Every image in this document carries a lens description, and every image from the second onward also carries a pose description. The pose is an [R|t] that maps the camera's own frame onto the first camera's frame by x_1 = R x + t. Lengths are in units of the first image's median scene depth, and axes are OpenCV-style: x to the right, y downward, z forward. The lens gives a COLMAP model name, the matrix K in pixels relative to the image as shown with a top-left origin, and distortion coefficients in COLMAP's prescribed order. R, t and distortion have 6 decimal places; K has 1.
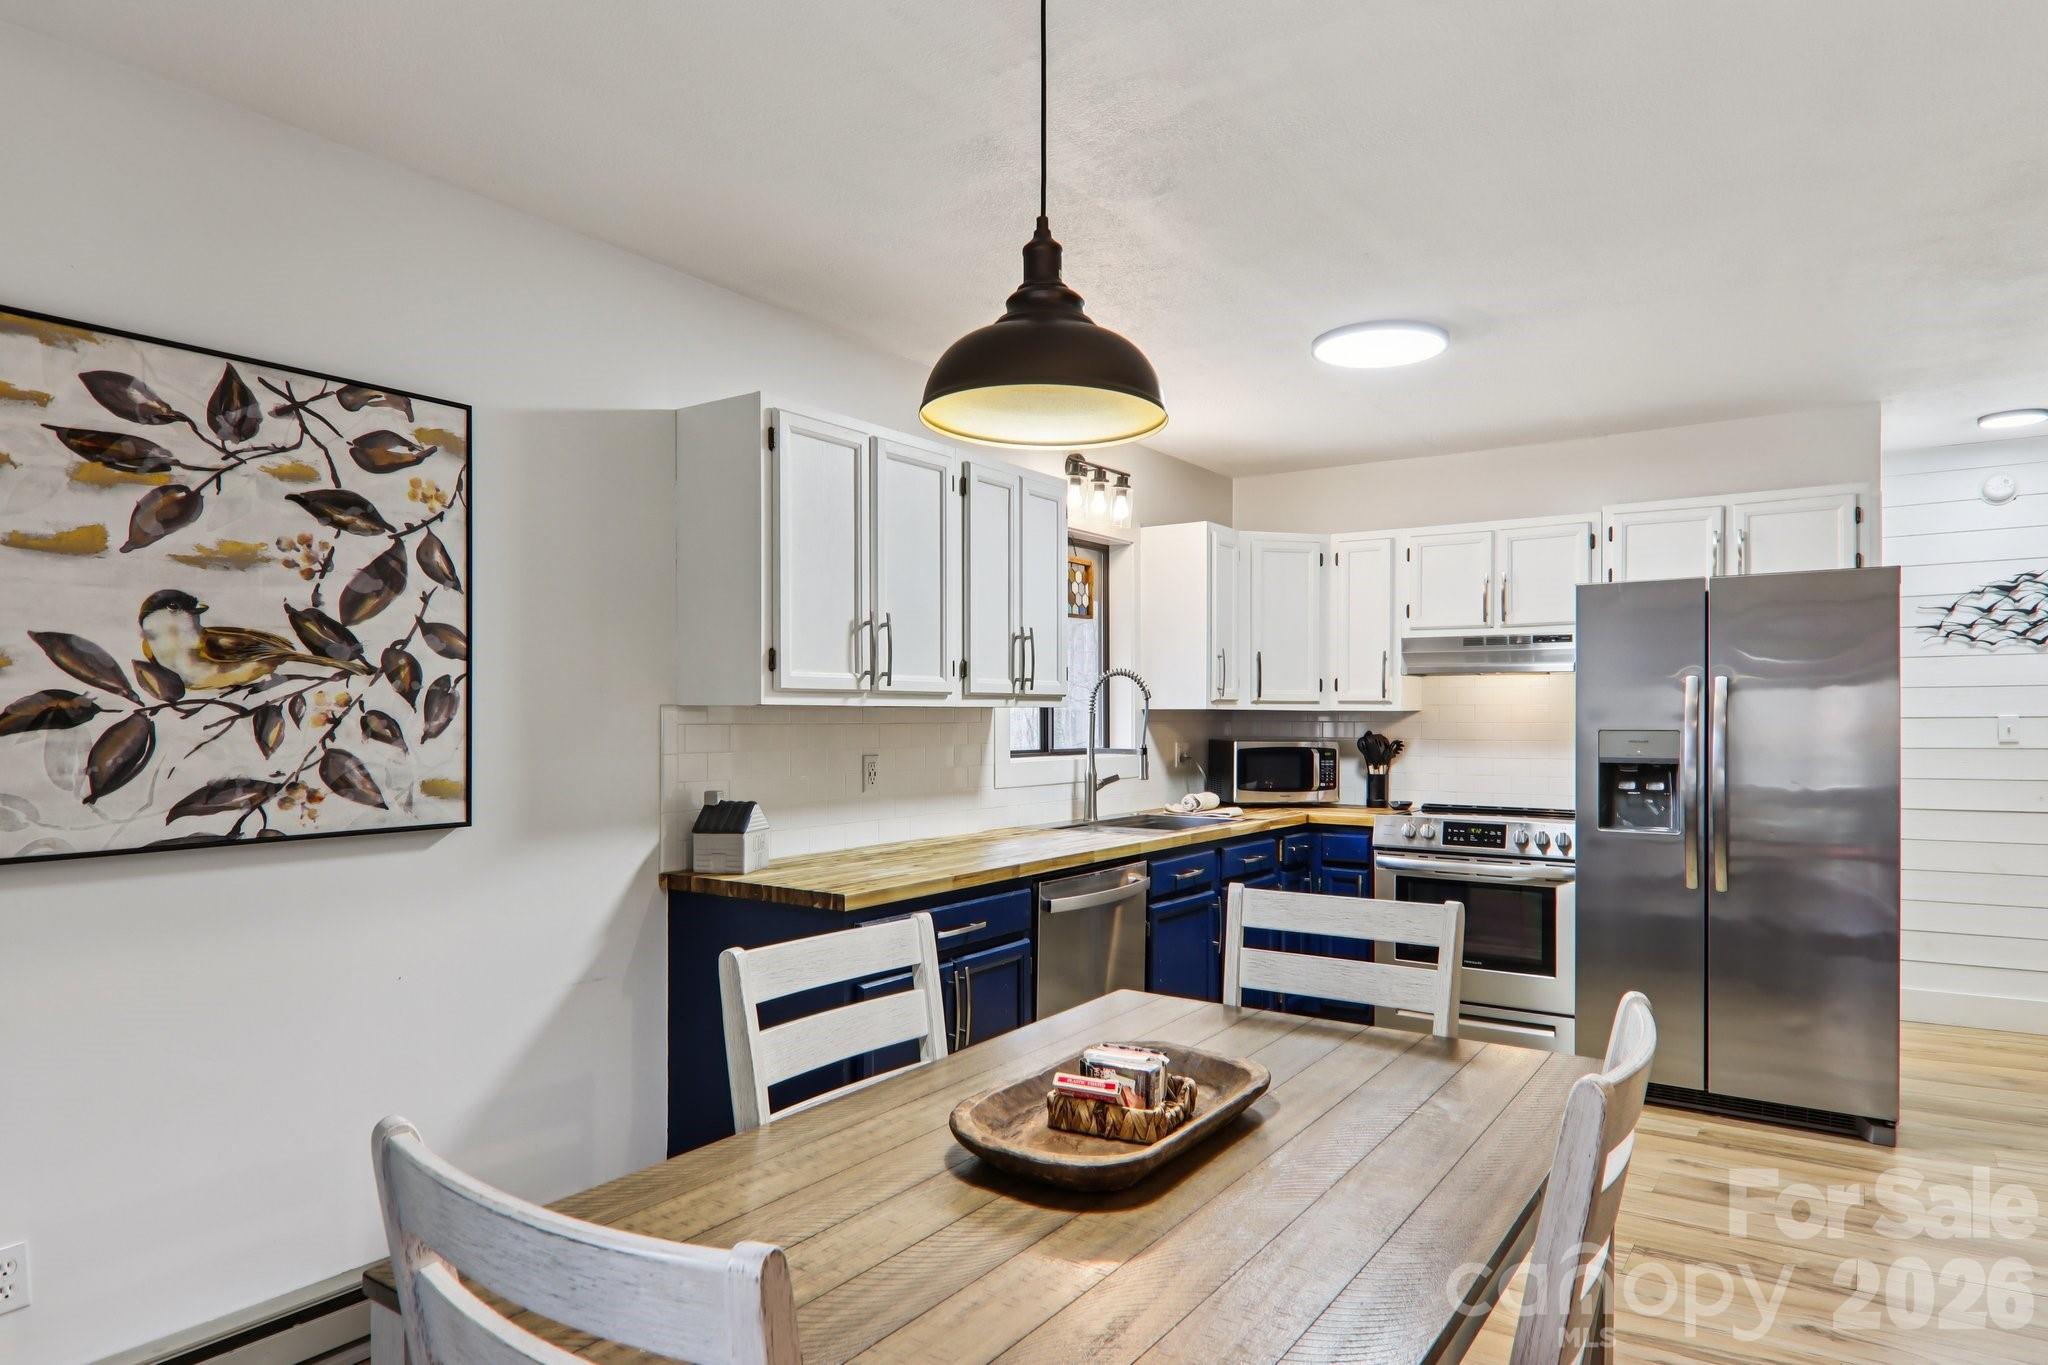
lens RADIAL K [[1217.4, 0, 1008.8], [0, 1217.4, 716.7], [0, 0, 1]] dist [0.000804, -0.003521]
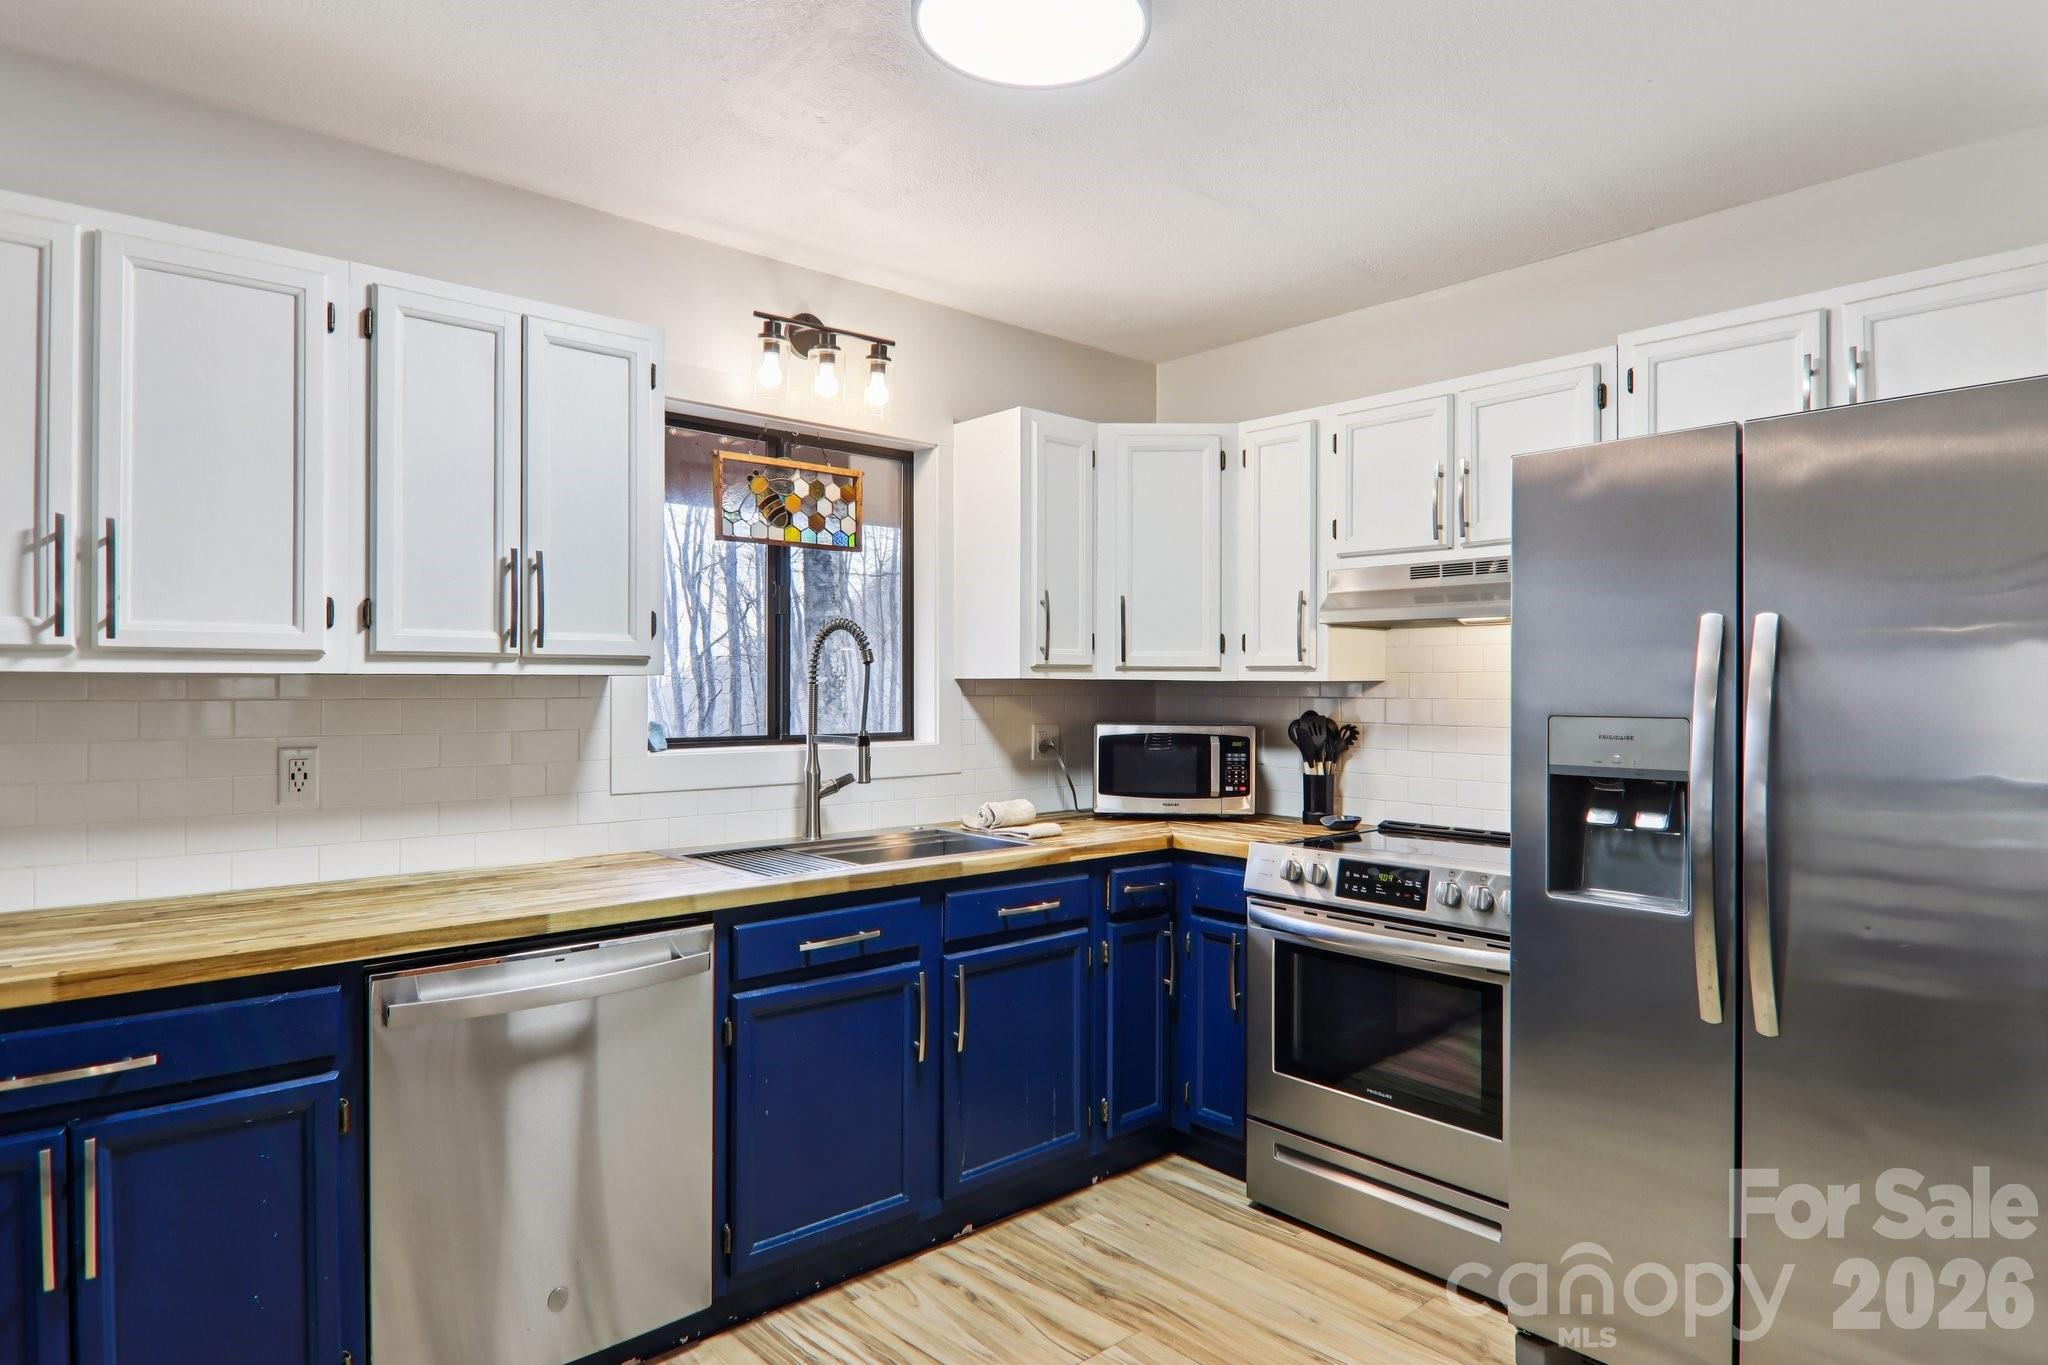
lens RADIAL K [[1142.3, 0, 1024.0], [0, 1142.3, 682.5], [0, 0, 1]] dist [-0.000074, -0.016371]
pose [[0.973043, -0.000387, -0.230623, 0.602058], [-0.000738, 0.999988, -0.004794, -0.001820], [0.230622, 0.004835, 0.973031, 0.710836]]
